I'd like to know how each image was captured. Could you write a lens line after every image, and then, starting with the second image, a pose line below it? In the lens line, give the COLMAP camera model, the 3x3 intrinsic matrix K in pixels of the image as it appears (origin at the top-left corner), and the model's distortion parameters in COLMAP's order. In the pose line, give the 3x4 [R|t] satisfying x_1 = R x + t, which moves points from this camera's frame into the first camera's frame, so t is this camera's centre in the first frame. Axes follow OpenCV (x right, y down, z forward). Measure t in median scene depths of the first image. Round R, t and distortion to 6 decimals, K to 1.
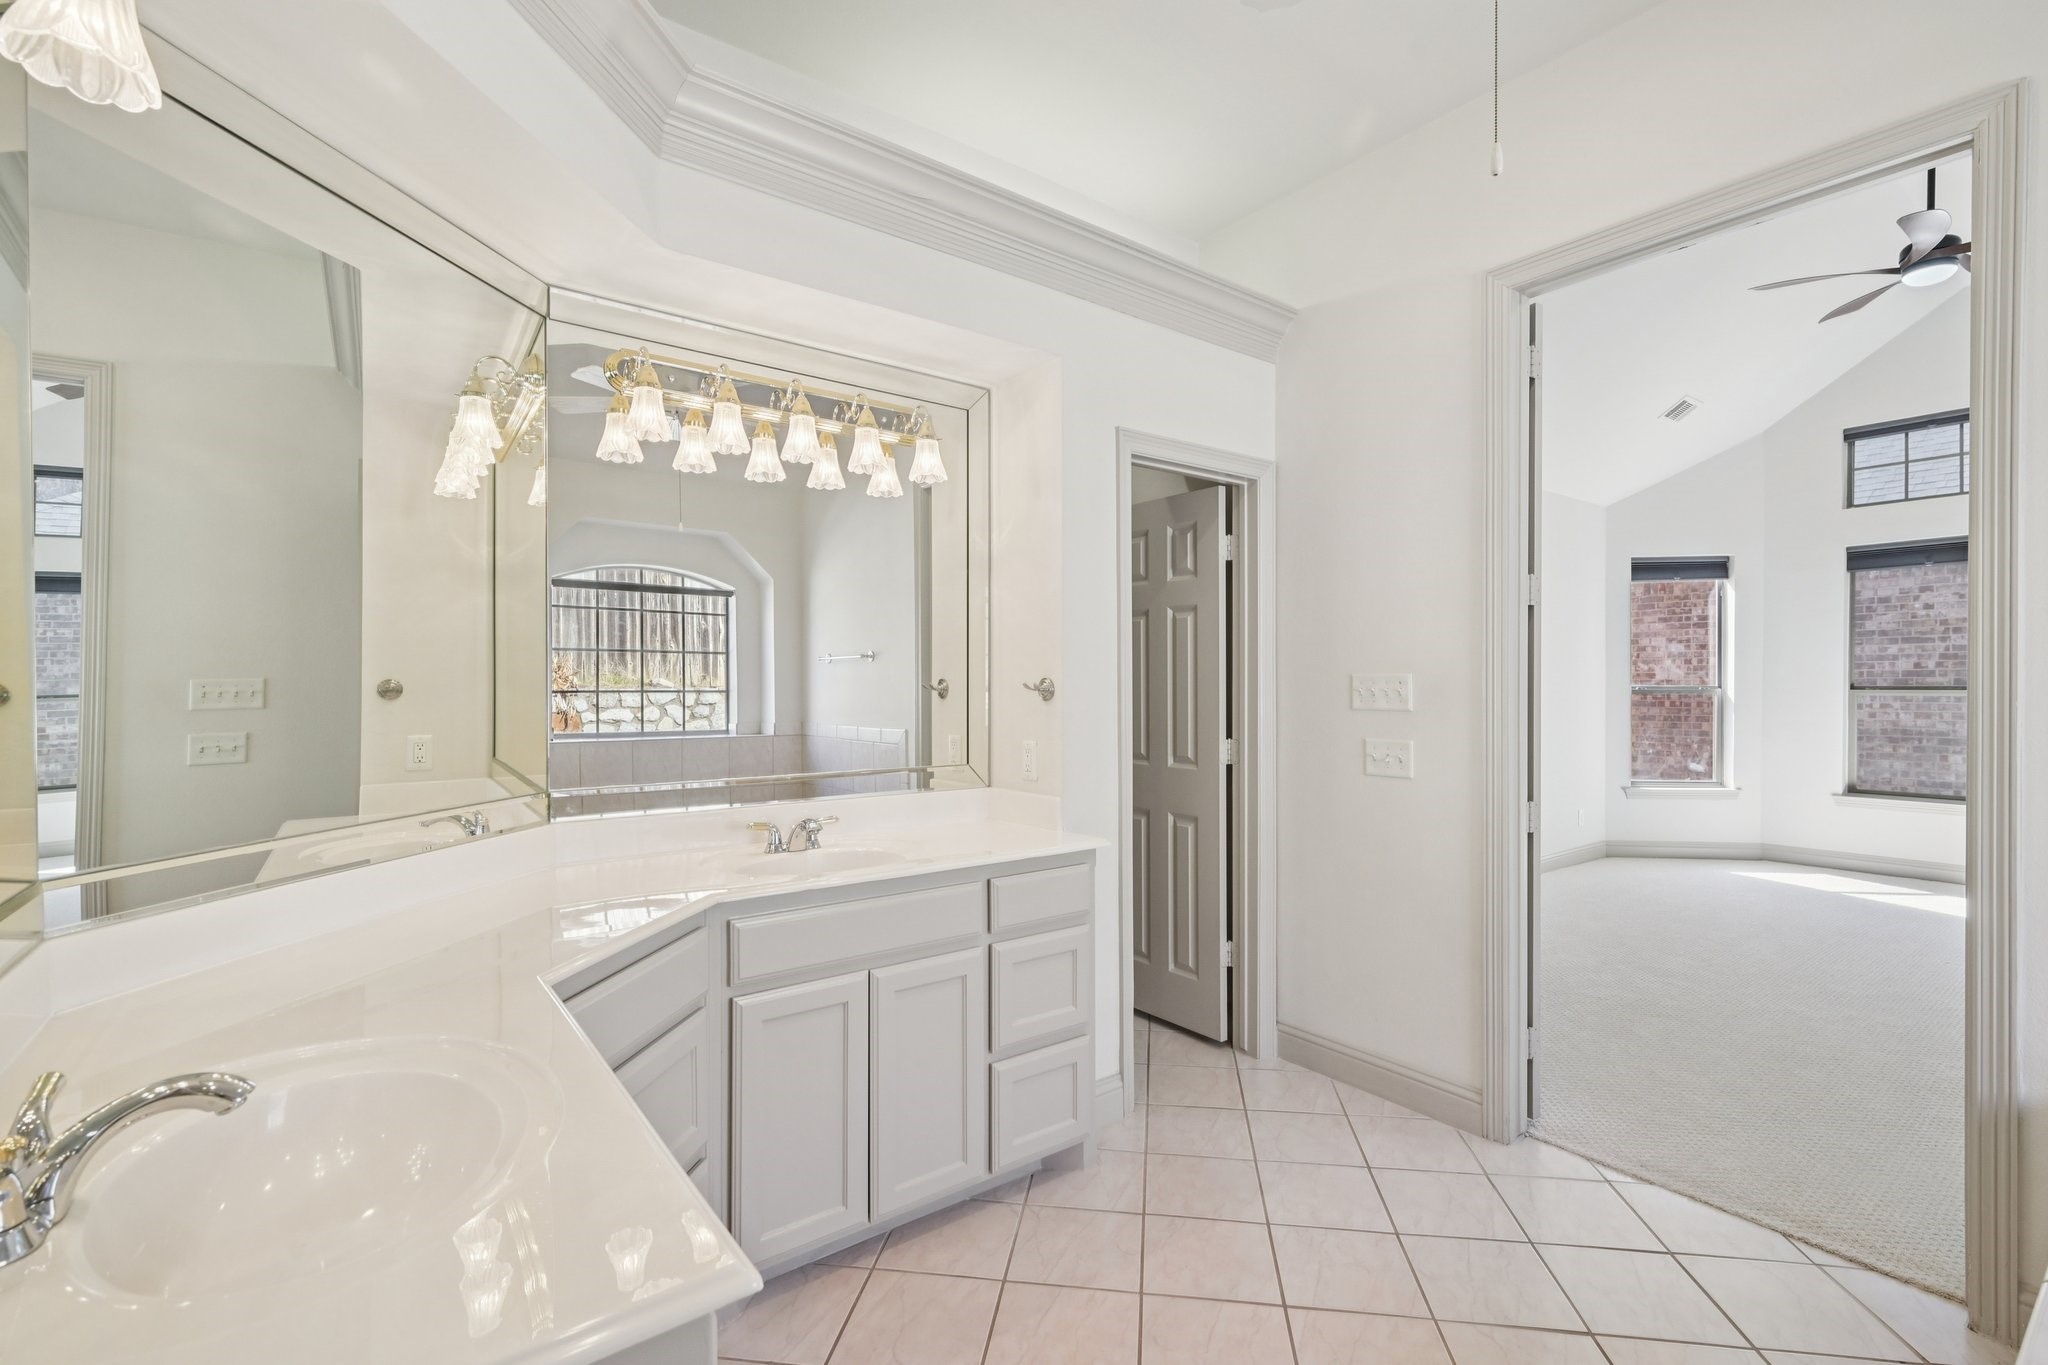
lens RADIAL K [[906.6, 0, 1032.0], [0, 906.6, 685.7], [0, 0, 1]] dist [0.003469, 0.000003]
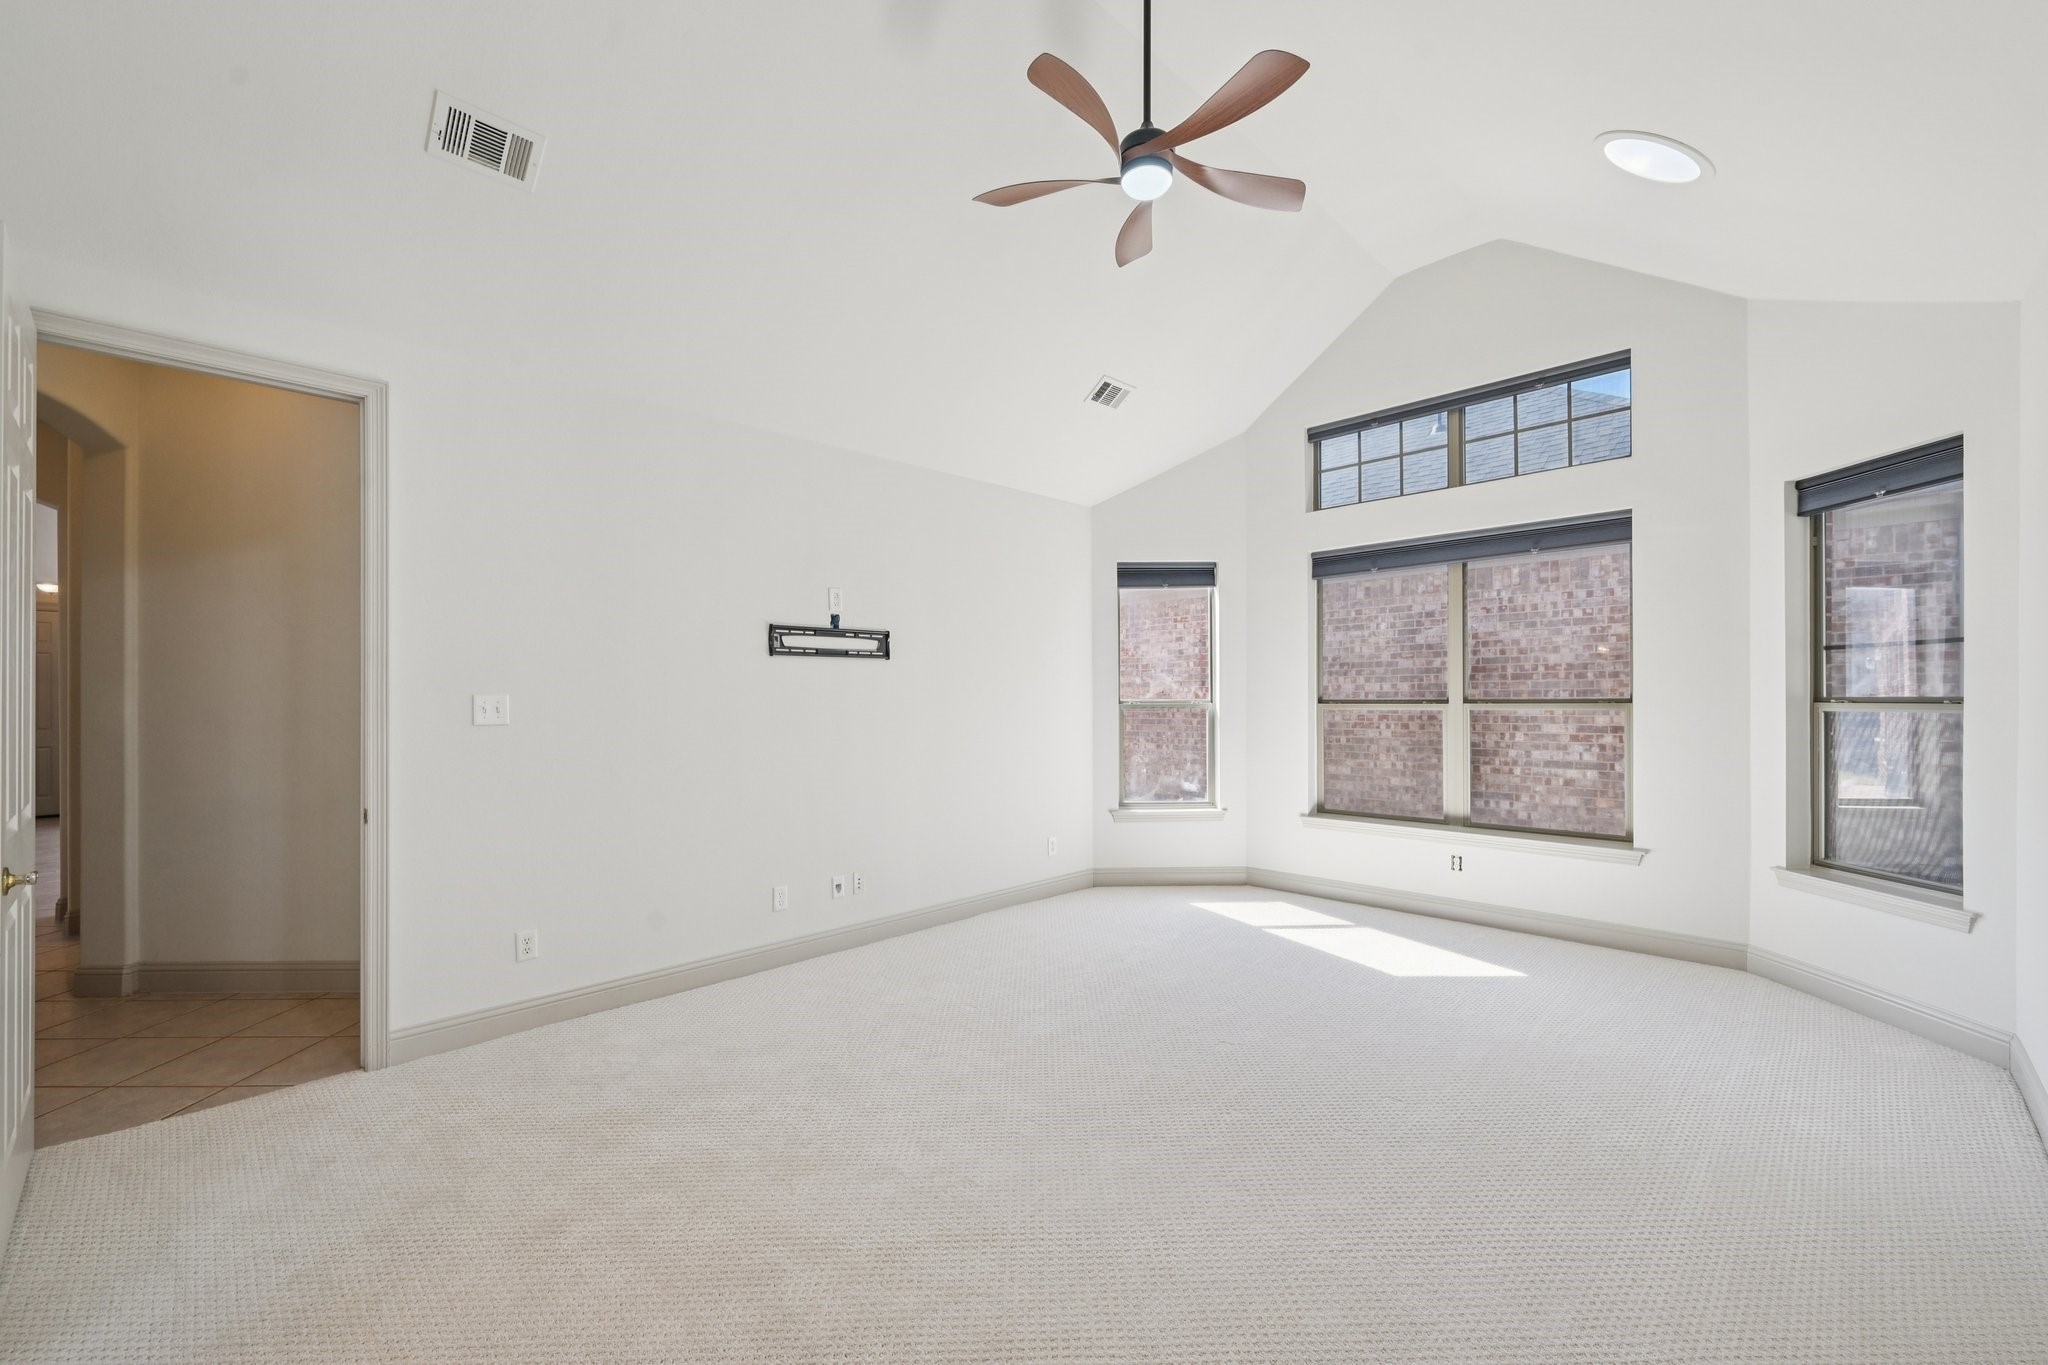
lens RADIAL K [[834.2, 0, 1022.0], [0, 834.2, 696.3], [0, 0, 1]] dist [-0.001392, -0.000241]
pose [[0.990324, -0.005469, 0.138668, 0.444764], [0.006078, 0.999974, -0.003971, -0.001374], [-0.138643, 0.004775, 0.990331, 0.170616]]
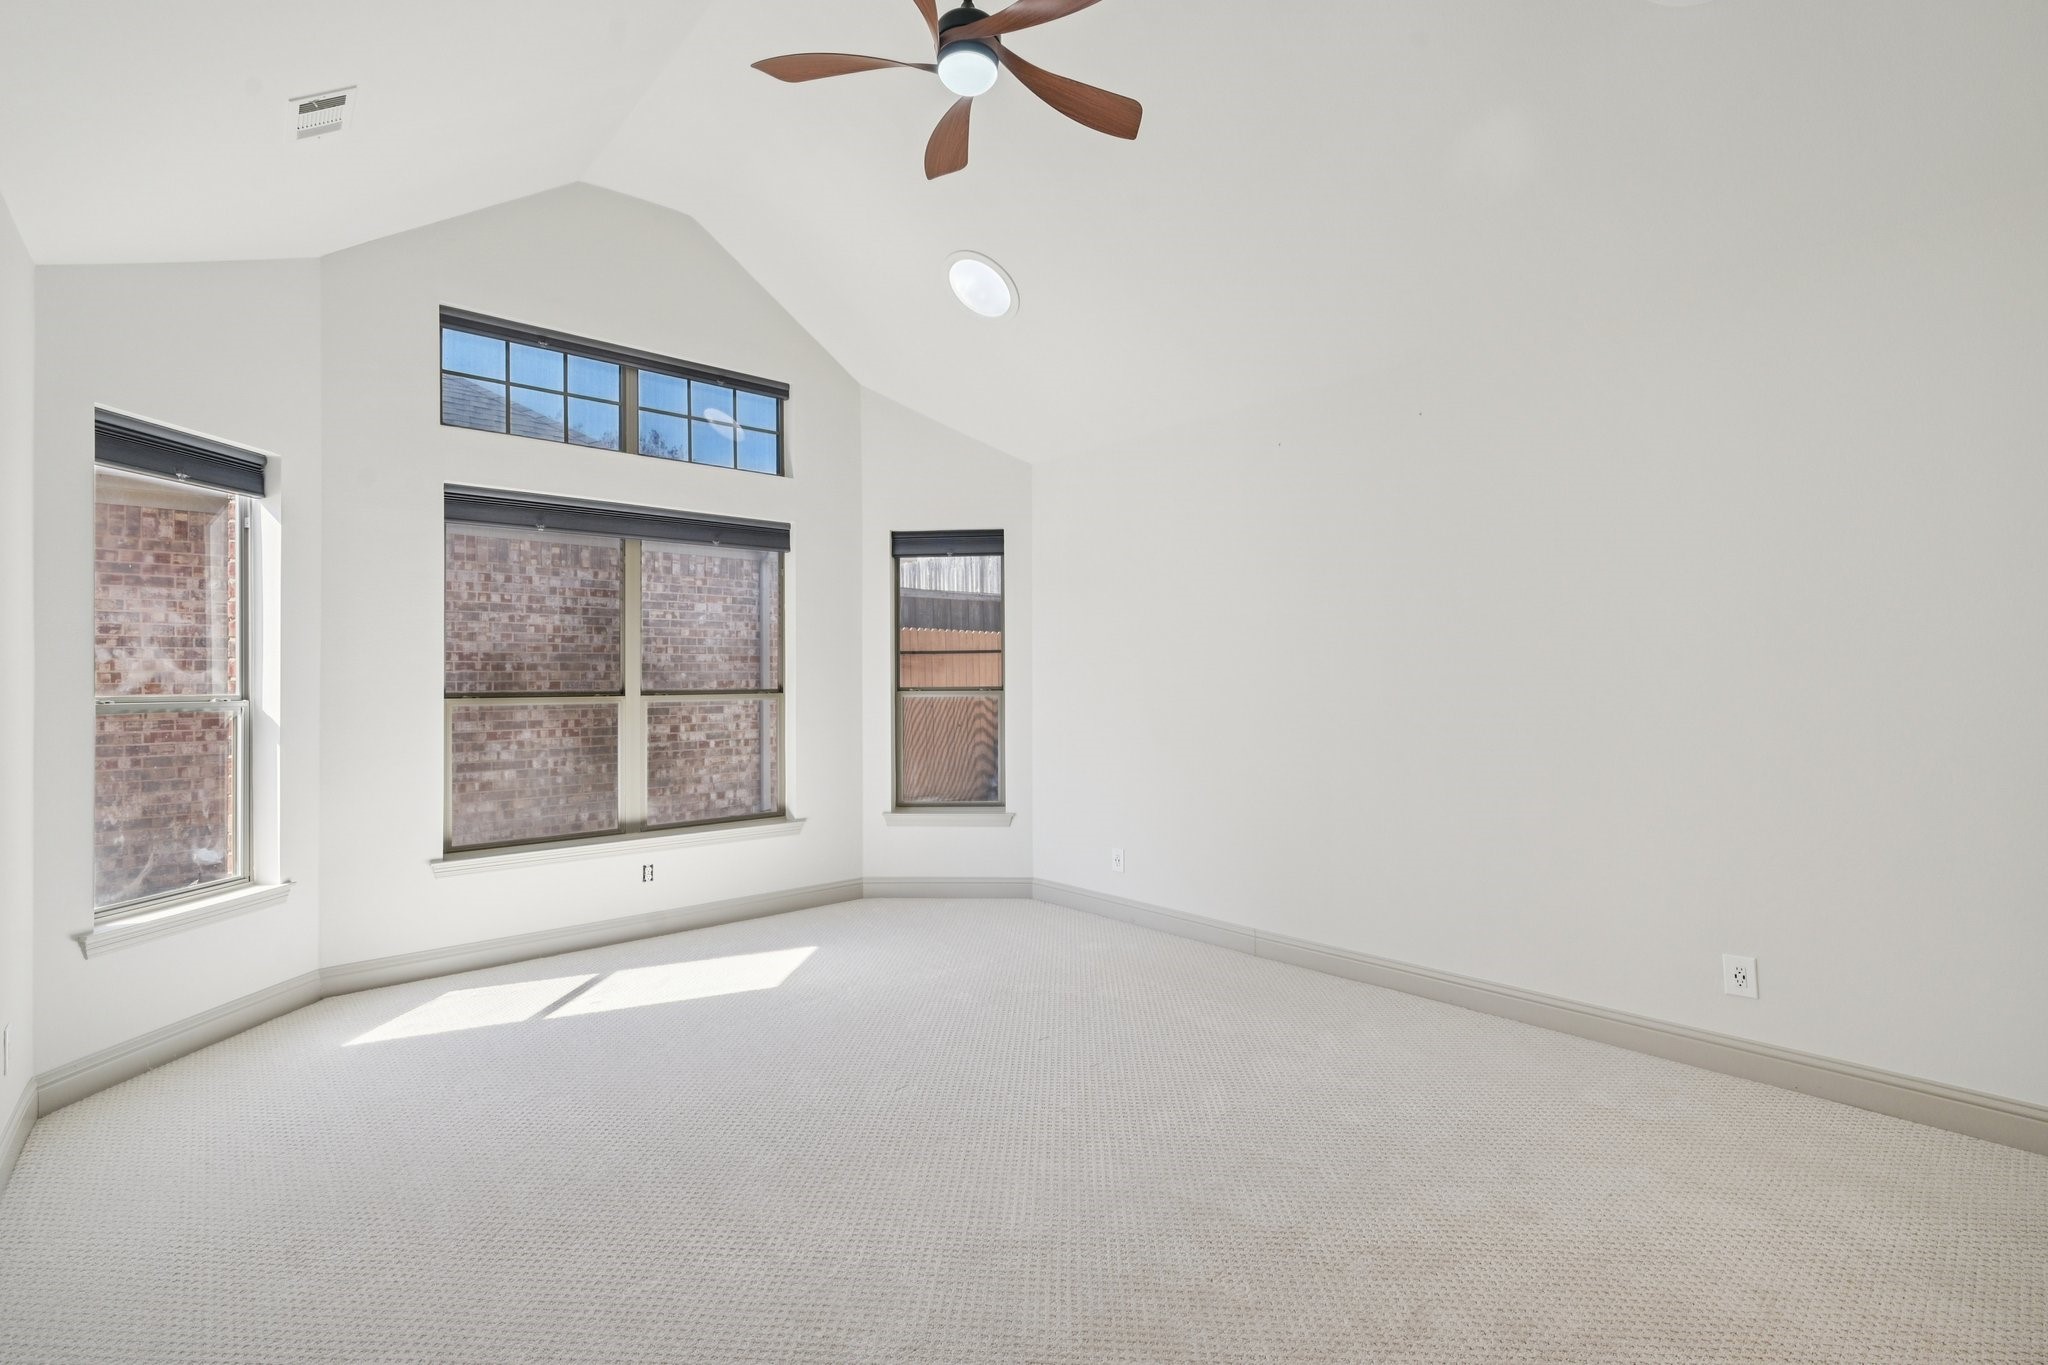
lens RADIAL K [[906.6, 0, 1065.1], [0, 906.6, 677.6], [0, 0, 1]] dist [0.003469, 0.000003]
pose [[-0.094744, 0.007239, 0.995475, 0.181623], [0.010744, 0.999923, -0.006249, -0.001804], [-0.995444, 0.010104, -0.094815, 0.574455]]
